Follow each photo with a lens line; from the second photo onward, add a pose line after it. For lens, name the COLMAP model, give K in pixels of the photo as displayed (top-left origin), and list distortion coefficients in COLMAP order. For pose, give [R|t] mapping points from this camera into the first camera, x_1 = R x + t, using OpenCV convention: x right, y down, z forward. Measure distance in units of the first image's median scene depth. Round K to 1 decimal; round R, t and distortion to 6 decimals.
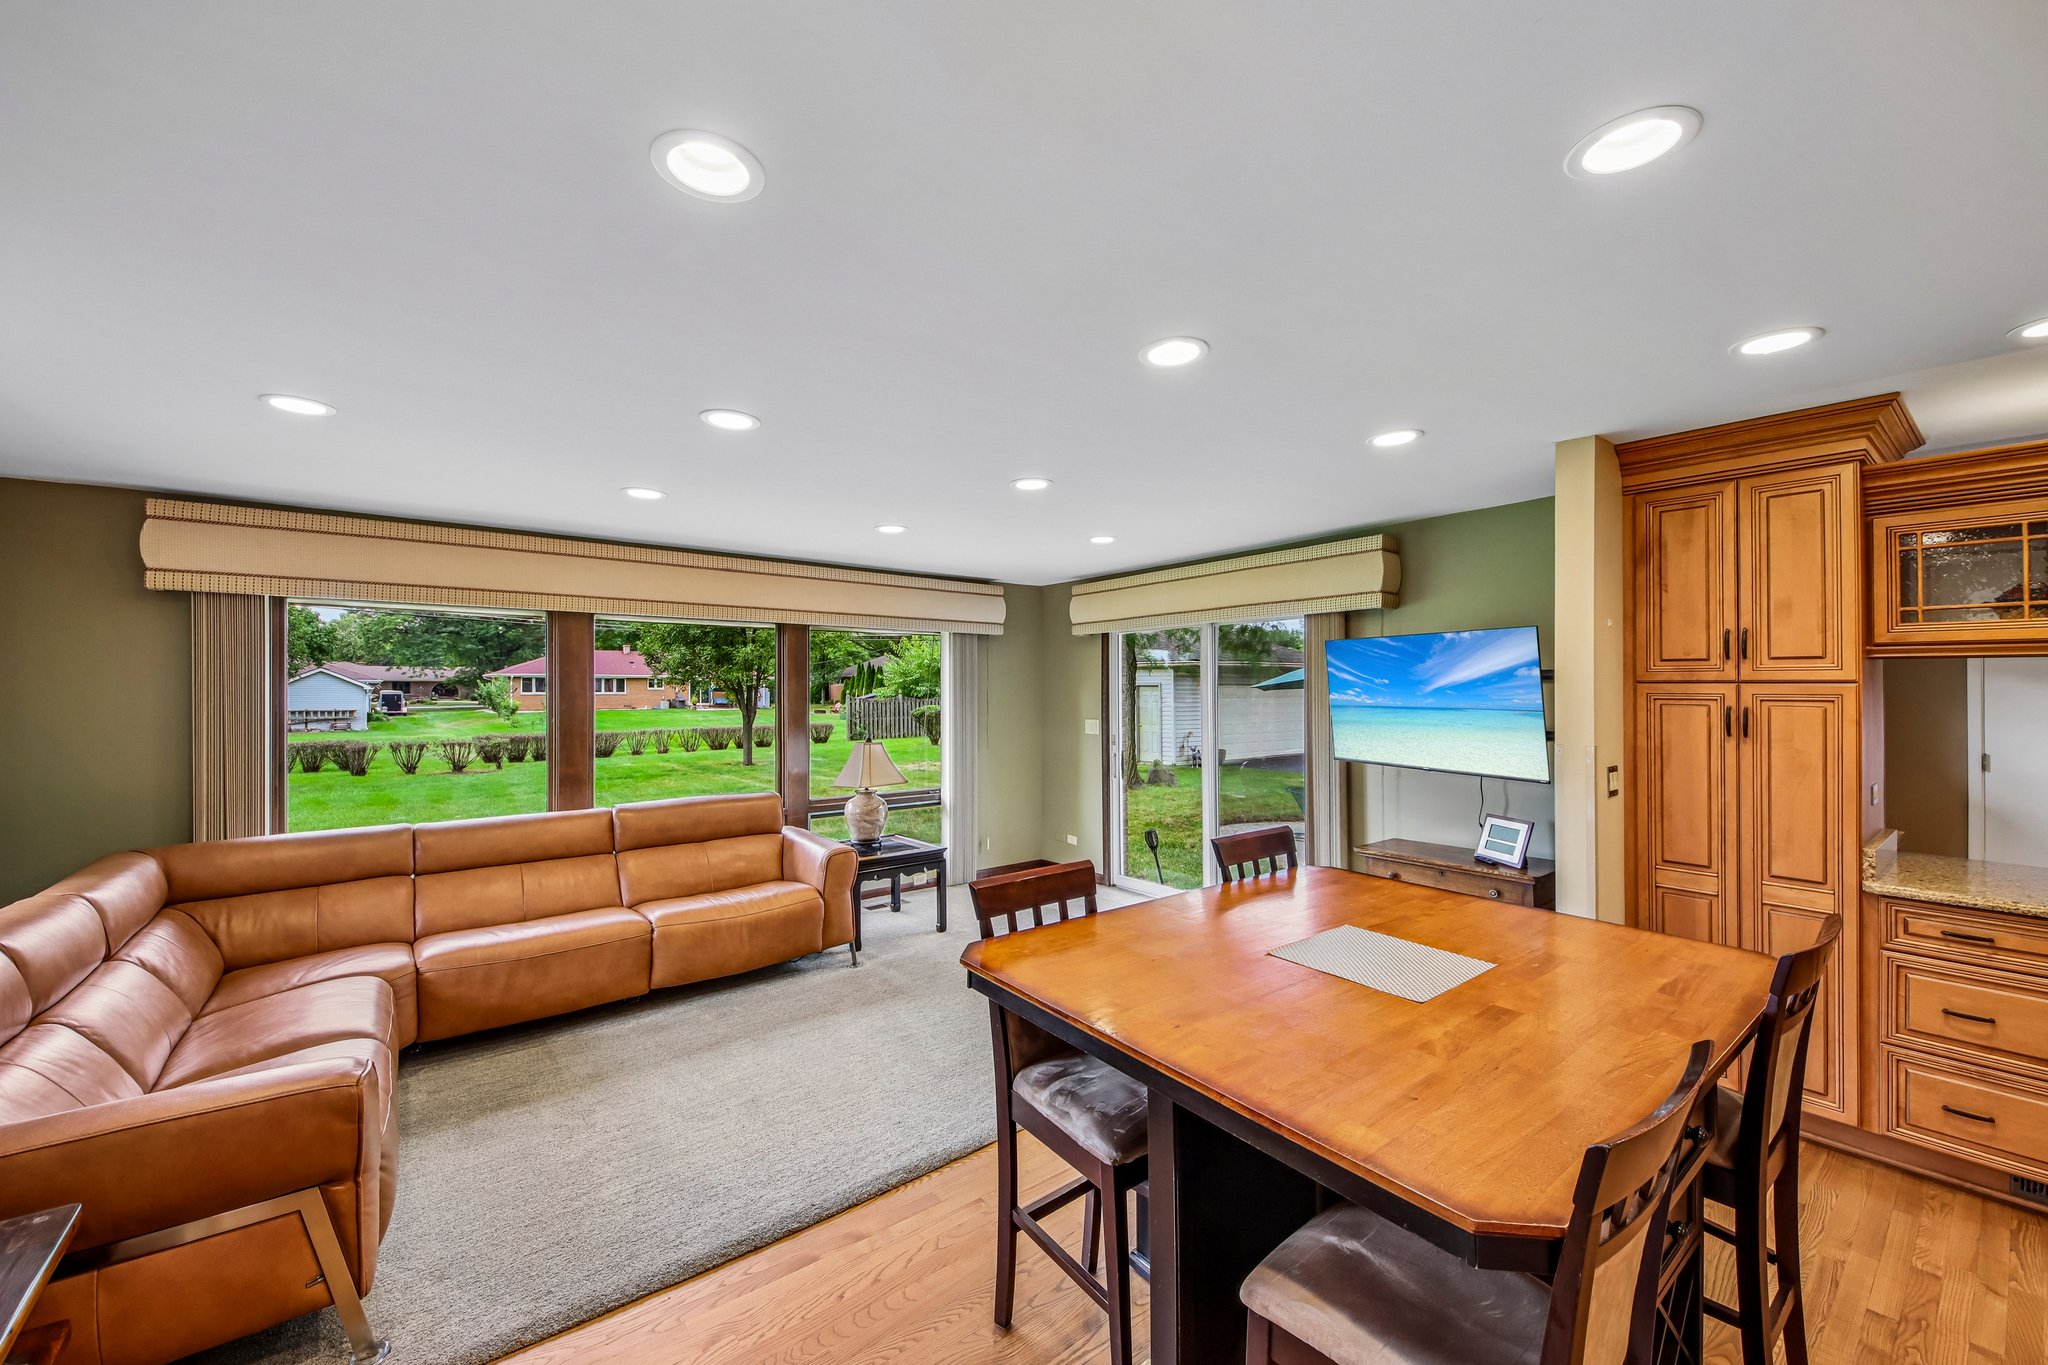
lens RADIAL K [[784.7, 0, 1013.5], [0, 784.7, 685.3], [0, 0, 1]] dist [0.049153, -0.026237]
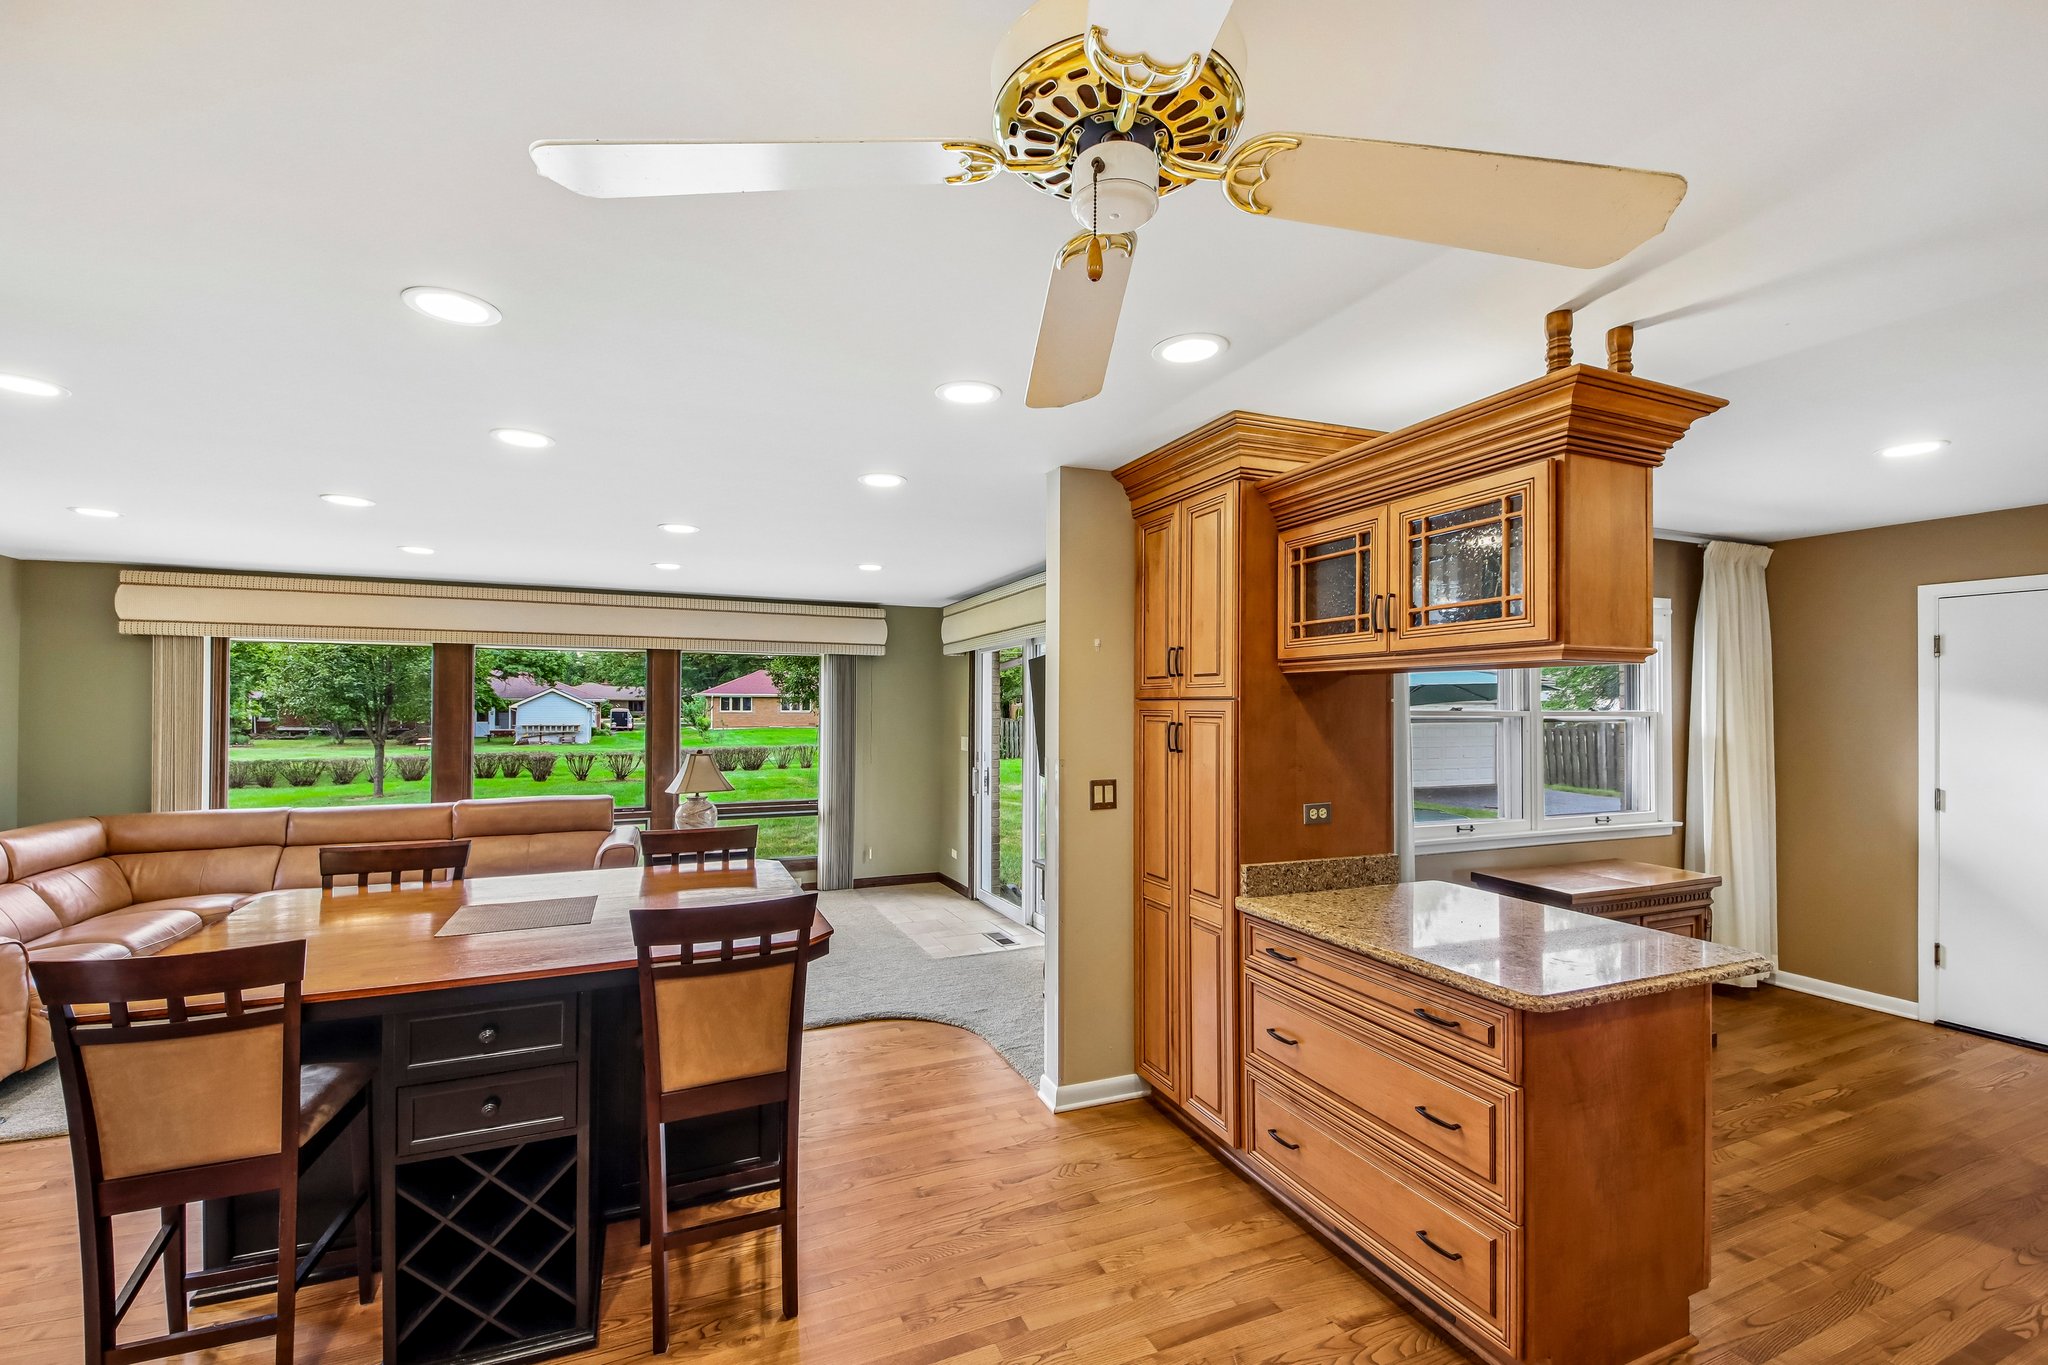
lens RADIAL K [[821.5, 0, 1015.4], [0, 821.5, 696.4], [0, 0, 1]] dist [0.033304, -0.020572]
pose [[0.972246, -0.001025, -0.233957, 0.607421], [-0.001283, 0.999952, -0.009711, 0.001952], [0.233956, 0.009741, 0.972198, -0.042497]]
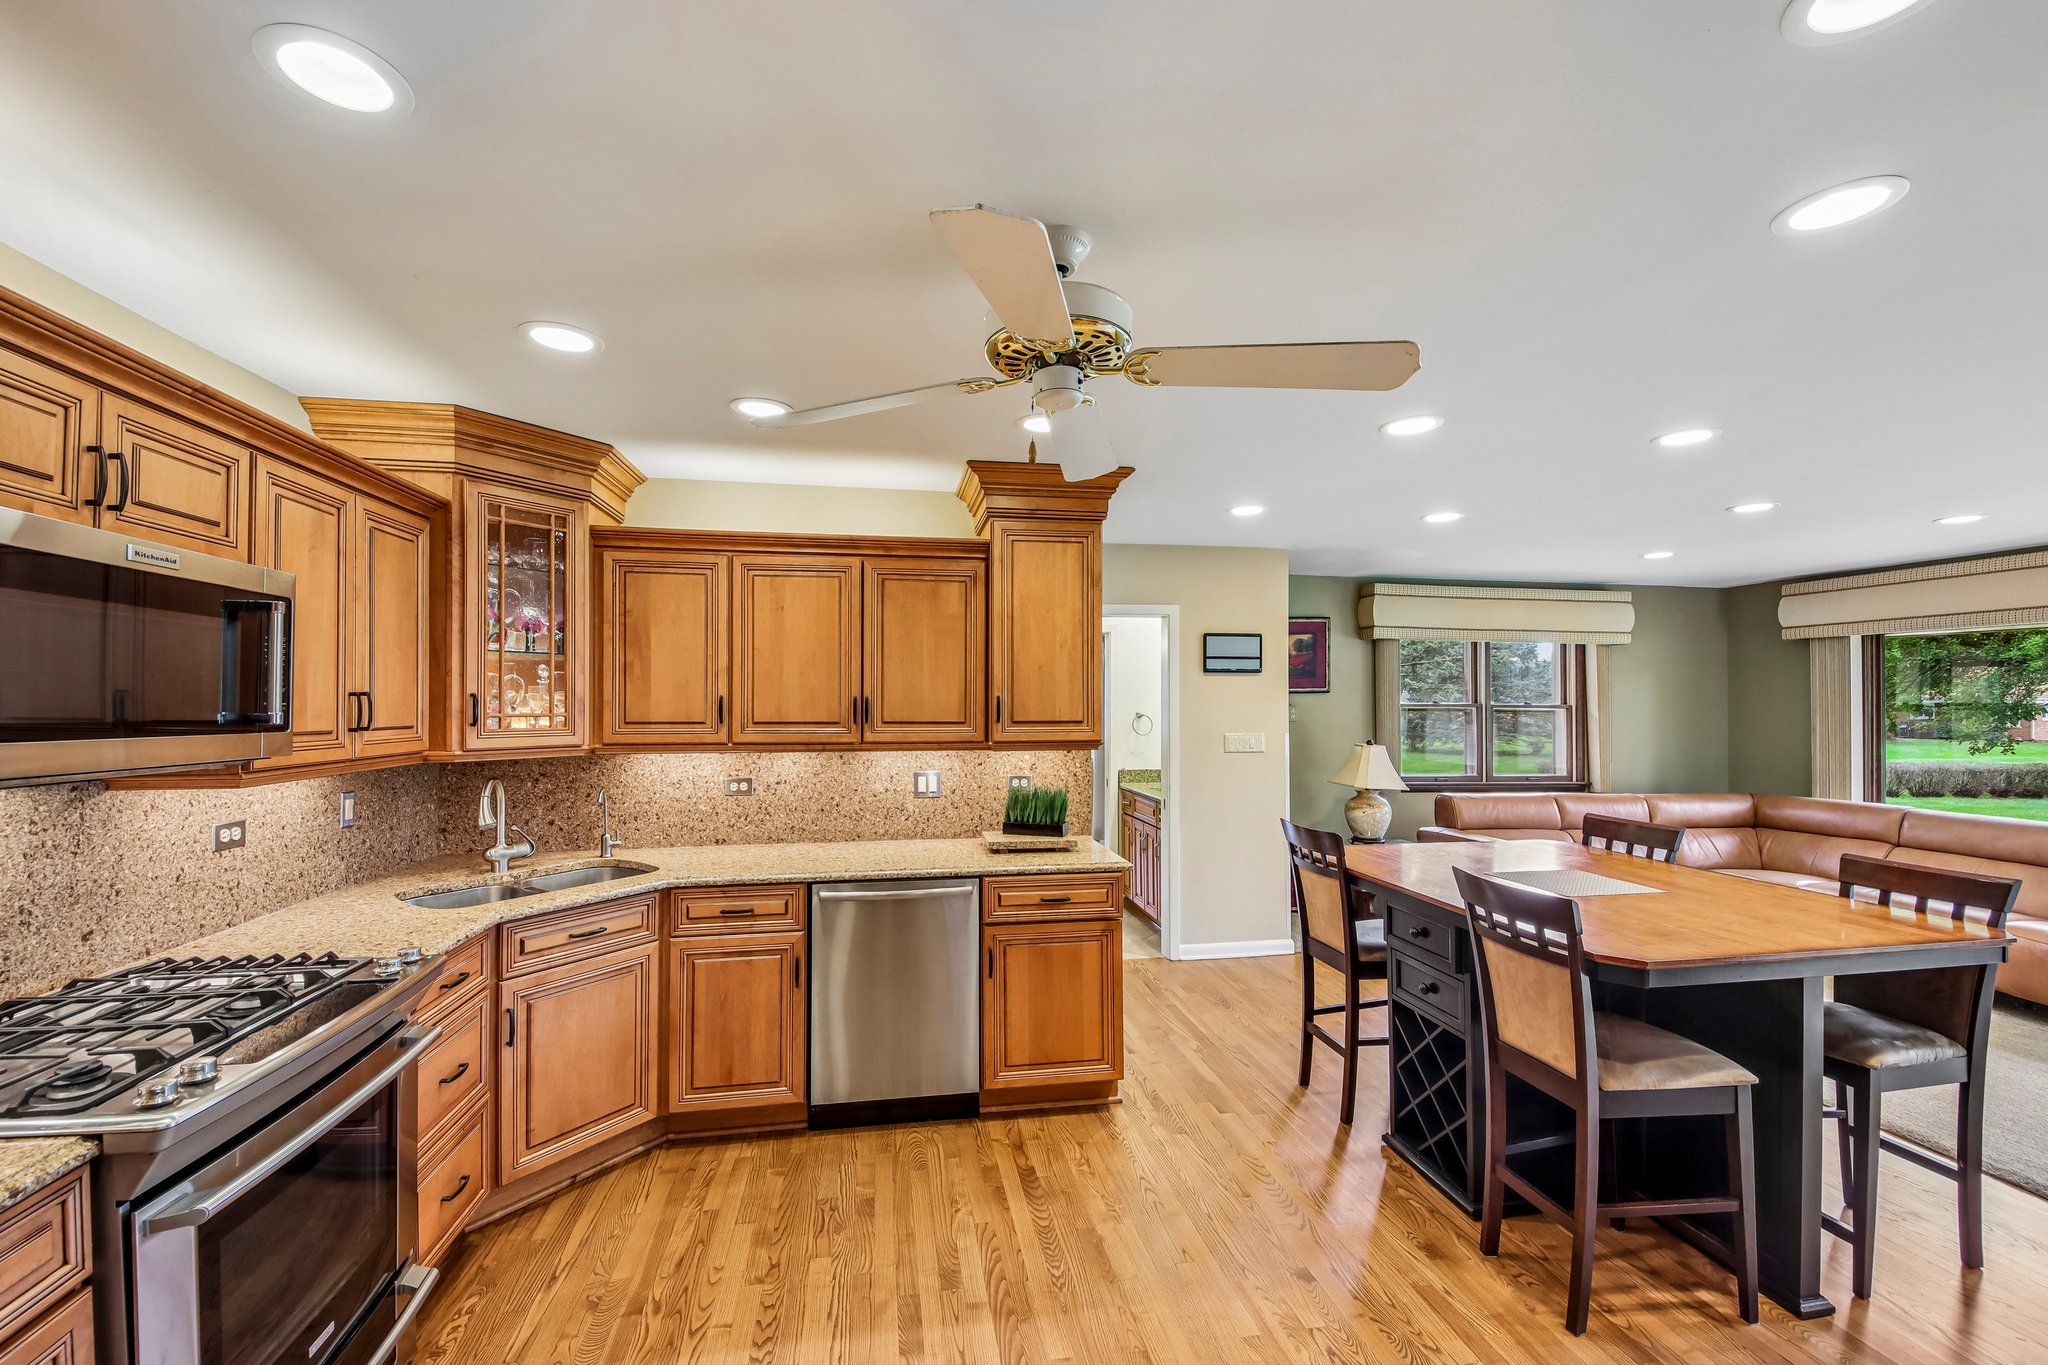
lens RADIAL K [[791.8, 0, 988.9], [0, 791.8, 697.0], [0, 0, 1]] dist [0.058288, -0.036685]
pose [[-0.510565, -0.006231, -0.859817, 0.899498], [0.001749, 0.999964, -0.008285, 0.005543], [0.859838, -0.005734, -0.510536, 0.335929]]
